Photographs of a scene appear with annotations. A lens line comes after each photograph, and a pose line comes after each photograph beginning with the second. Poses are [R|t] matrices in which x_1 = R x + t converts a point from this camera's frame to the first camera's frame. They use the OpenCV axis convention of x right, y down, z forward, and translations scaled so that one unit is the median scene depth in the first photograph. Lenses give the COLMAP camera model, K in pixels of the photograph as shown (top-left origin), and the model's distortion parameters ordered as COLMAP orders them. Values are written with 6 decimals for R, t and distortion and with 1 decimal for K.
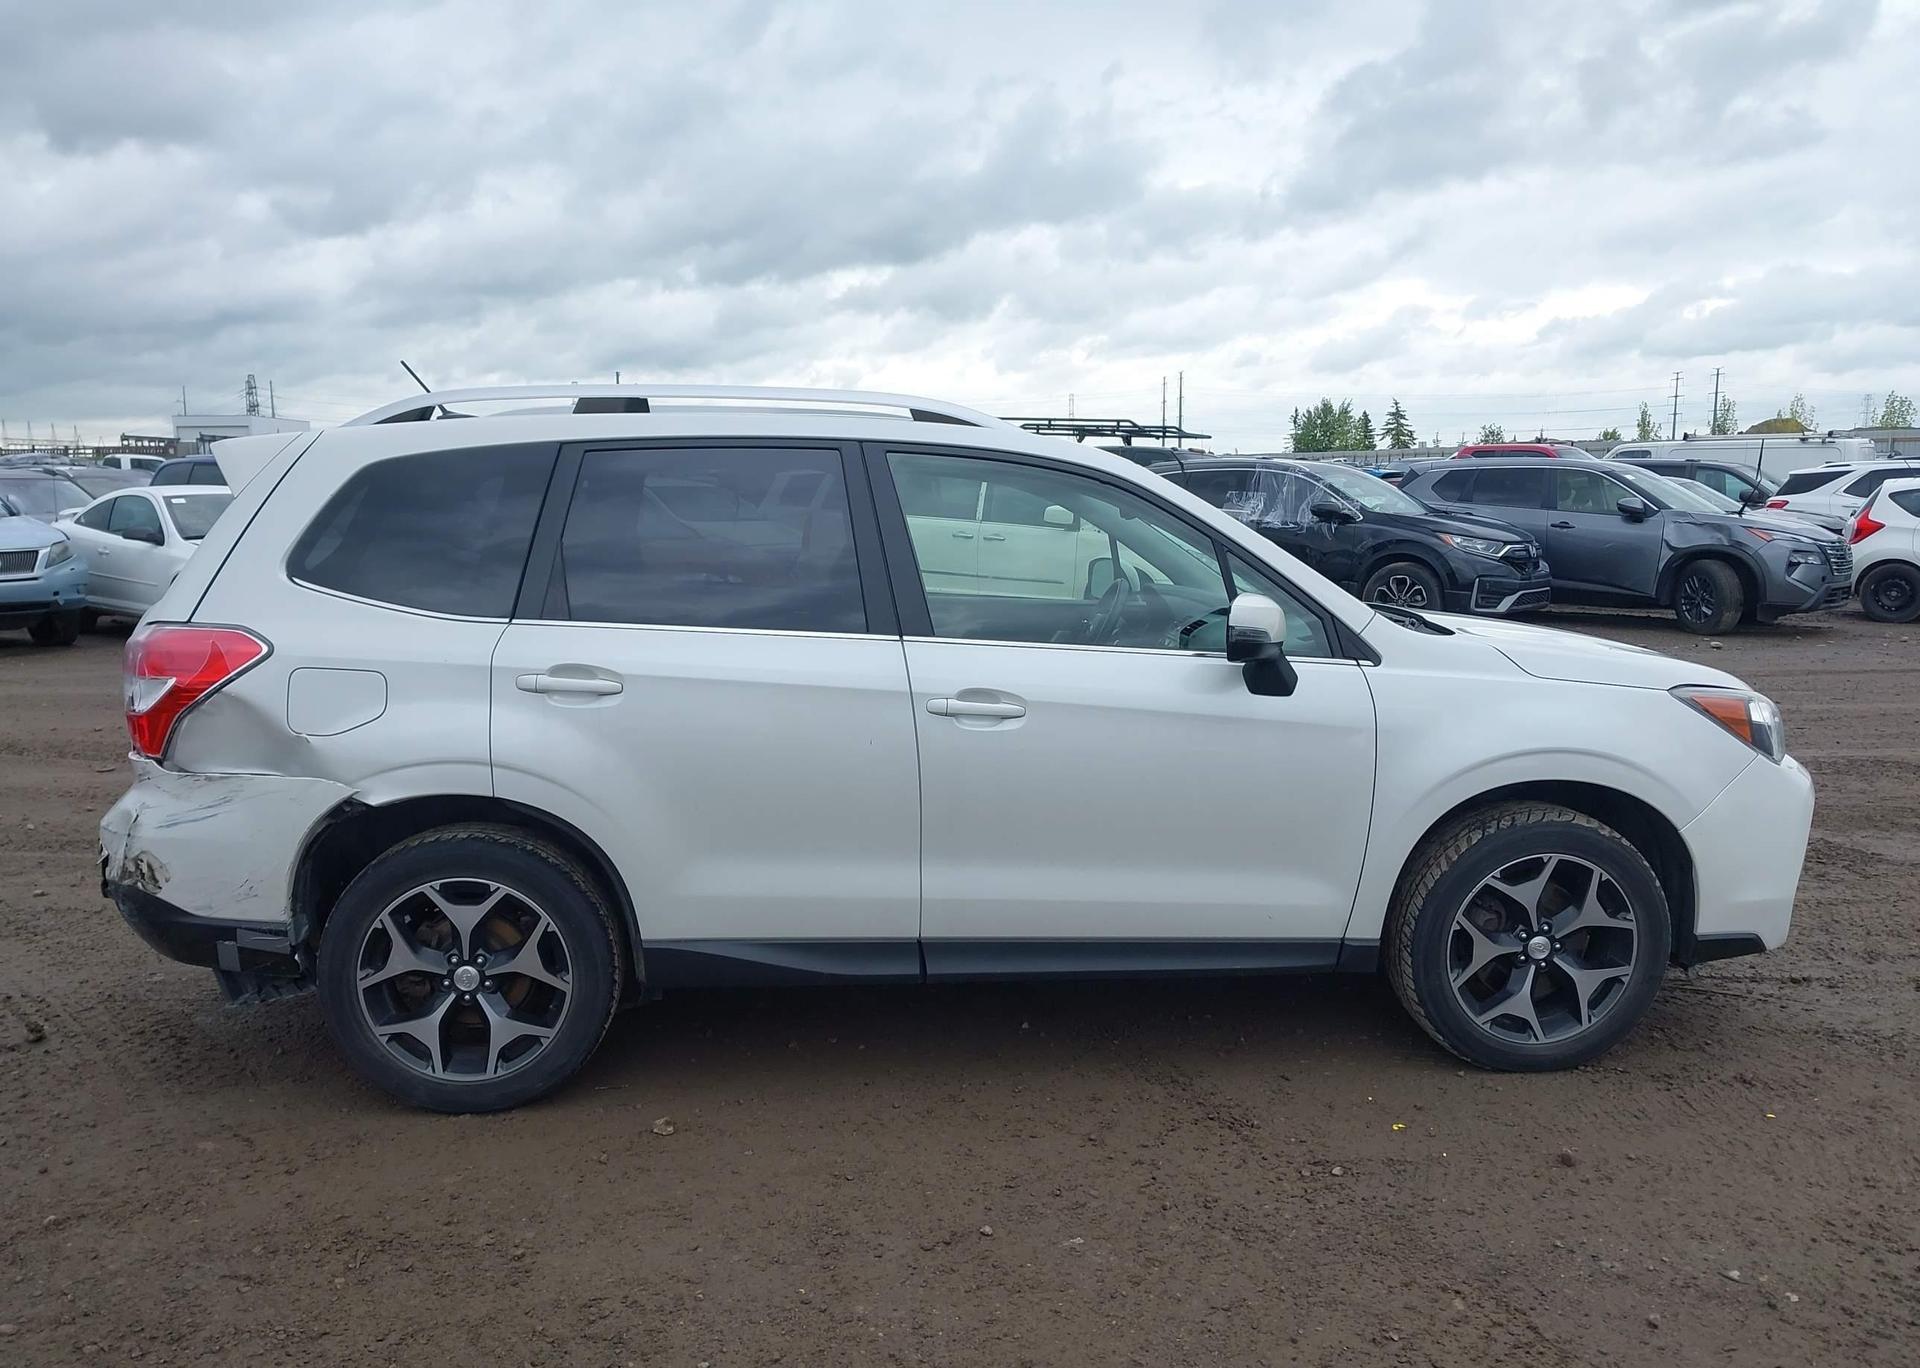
lens RADIAL K [[1550.4, 0, 960.0], [0, 1550.4, 684.0], [0, 0, 1]] dist [0.036640, -0.072444]
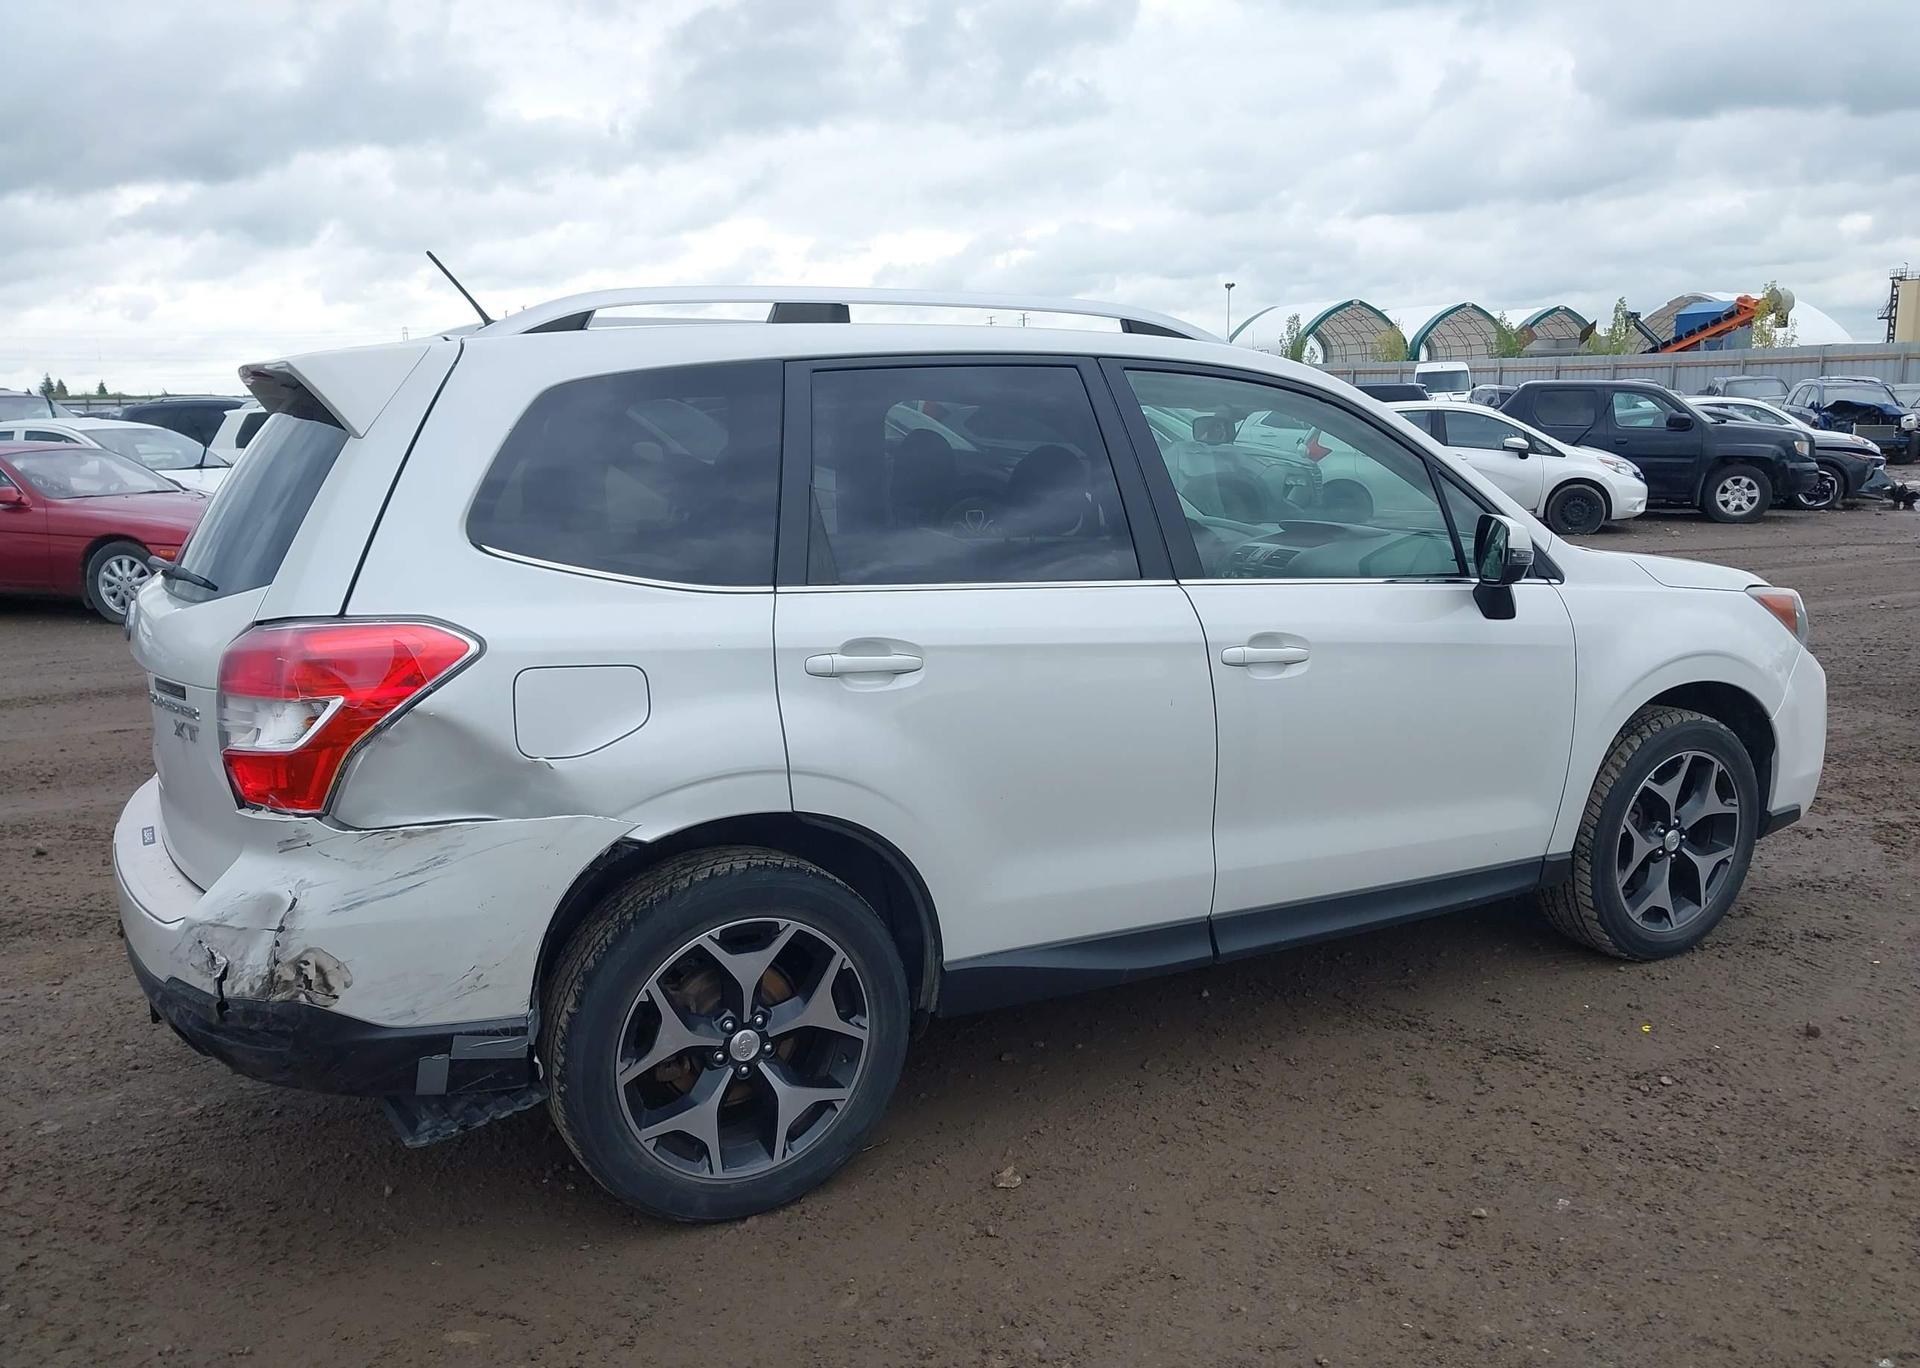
lens RADIAL K [[1503.5, 0, 960.0], [0, 1503.5, 684.0], [0, 0, 1]] dist [0.034842, -0.064216]
pose [[0.915204, -0.081653, 0.394633, -0.476006], [0.063671, 0.996256, 0.058474, -0.028787], [-0.397930, -0.028389, 0.916976, 0.250747]]
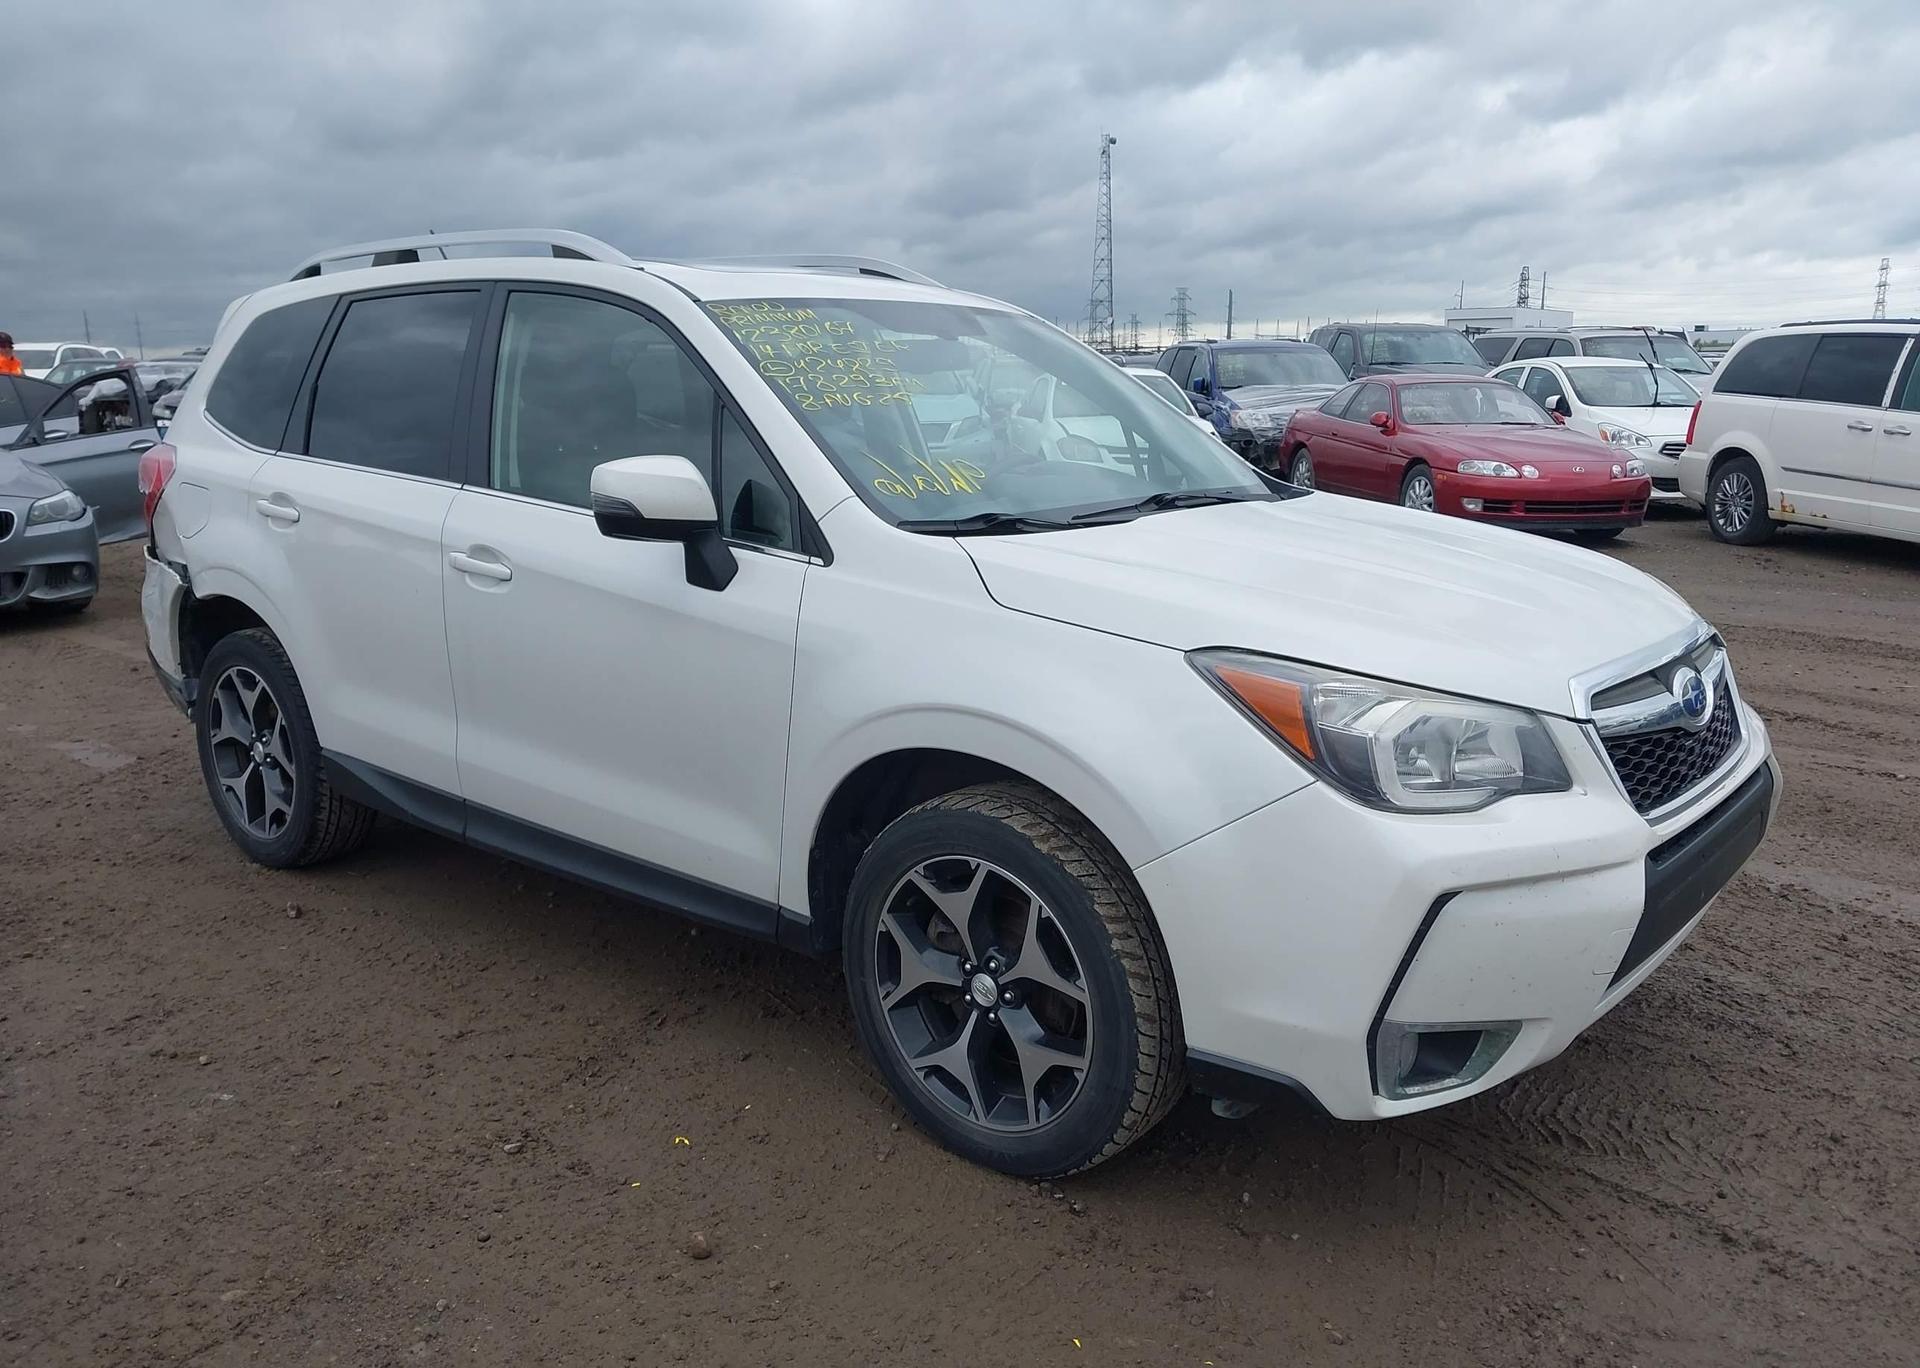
lens RADIAL K [[1522.0, 0, 960.0], [0, 1522.0, 684.0], [0, 0, 1]] dist [0.029571, -0.000450]
pose [[0.710525, 0.145688, -0.688425, 0.822146], [-0.096747, 0.989267, 0.109501, -0.041553], [0.696990, -0.011200, 0.716994, 0.504710]]
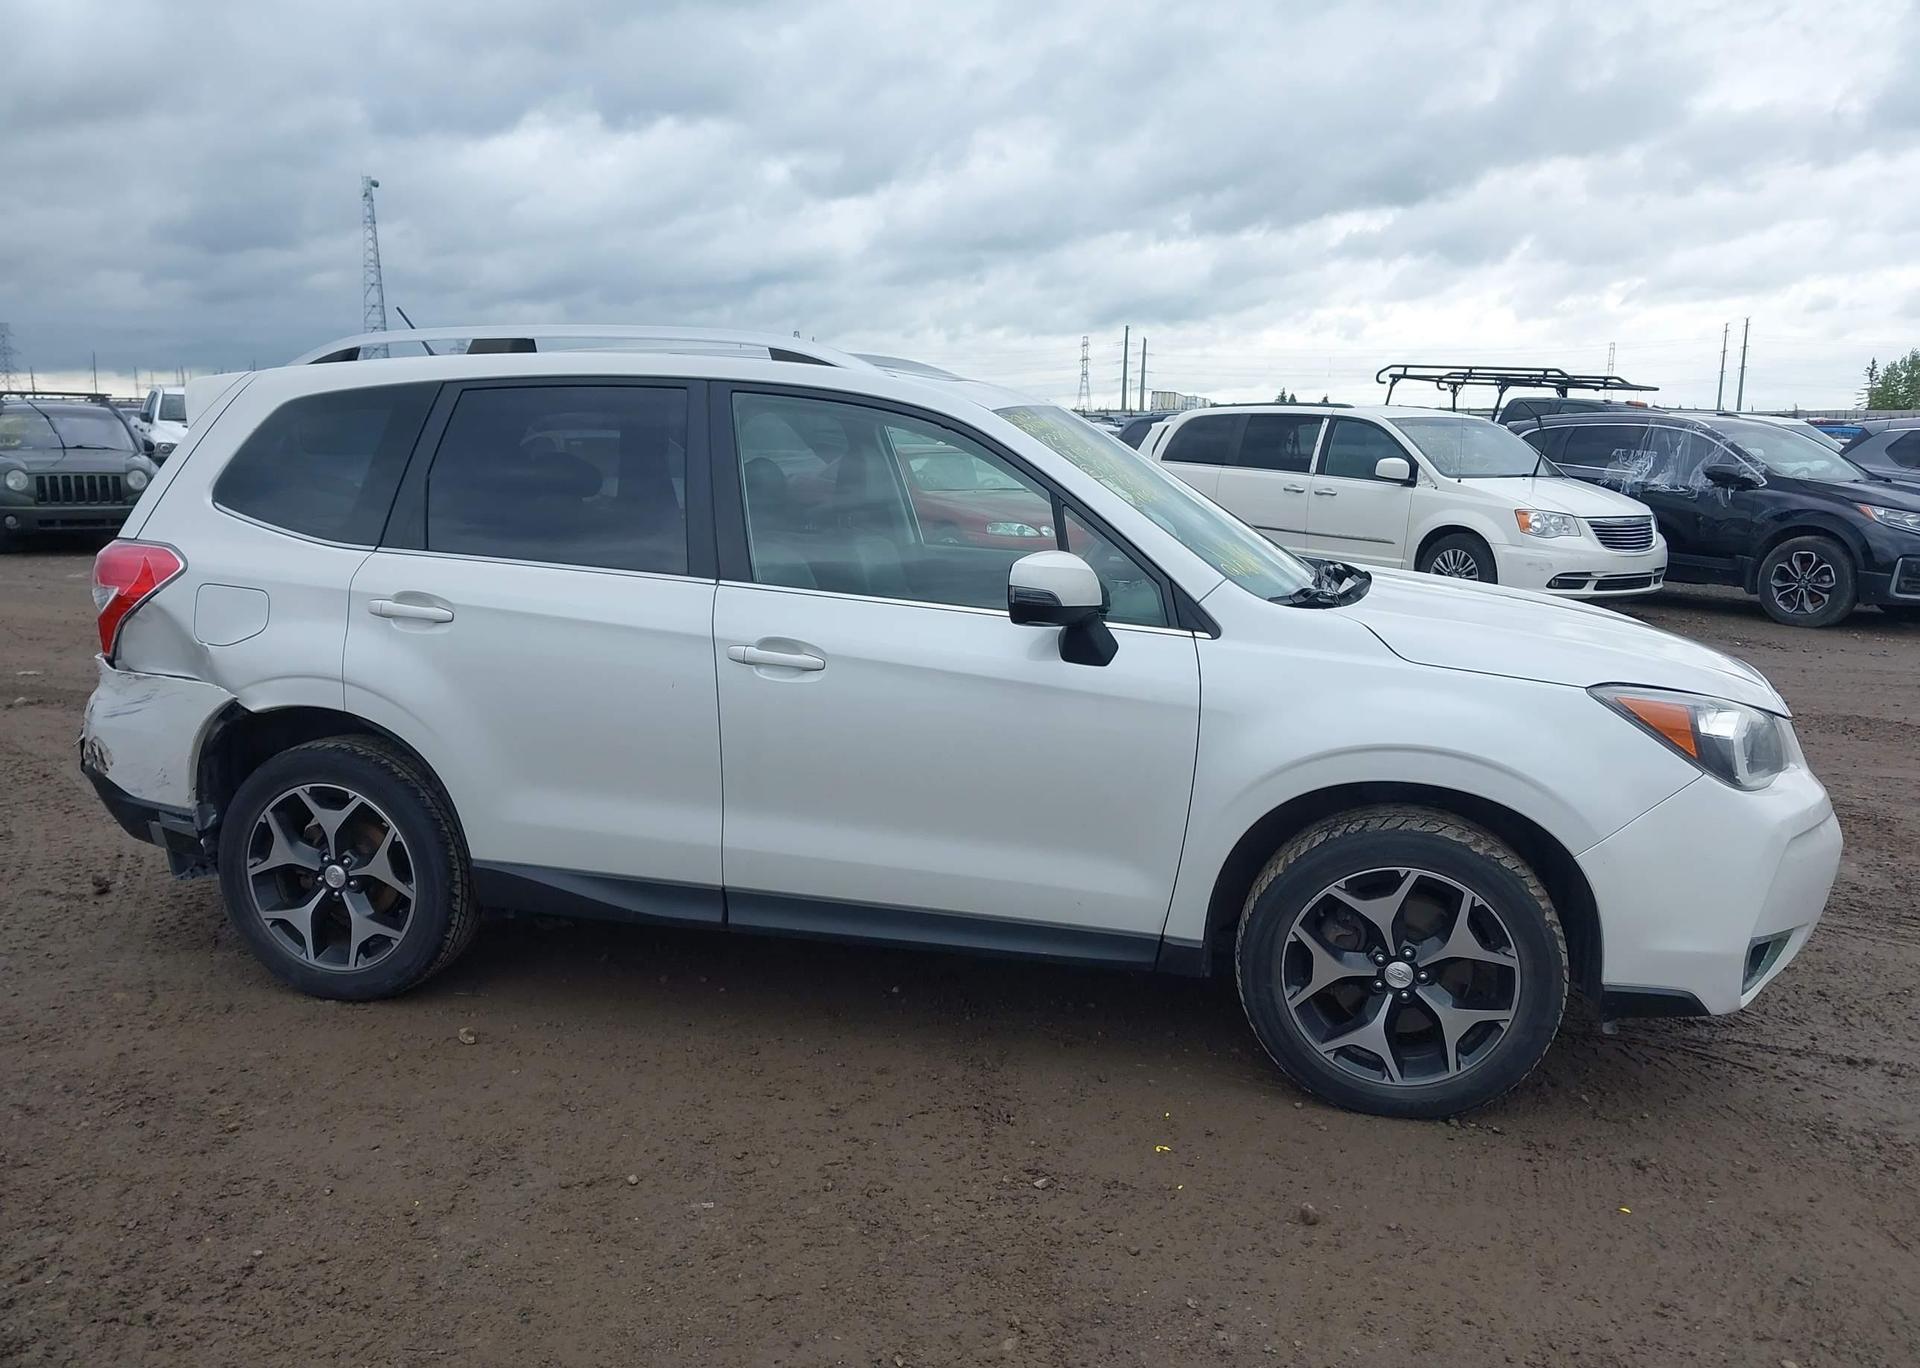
lens RADIAL K [[1541.3, 0, 933.4], [0, 1541.3, 706.2], [0, 0, 1]] dist [0.037889, -0.070555]
pose [[0.944015, 0.070904, -0.322194, 0.396817], [-0.056543, 0.996954, 0.053726, -0.011023], [0.325021, -0.032501, 0.945148, 0.109653]]
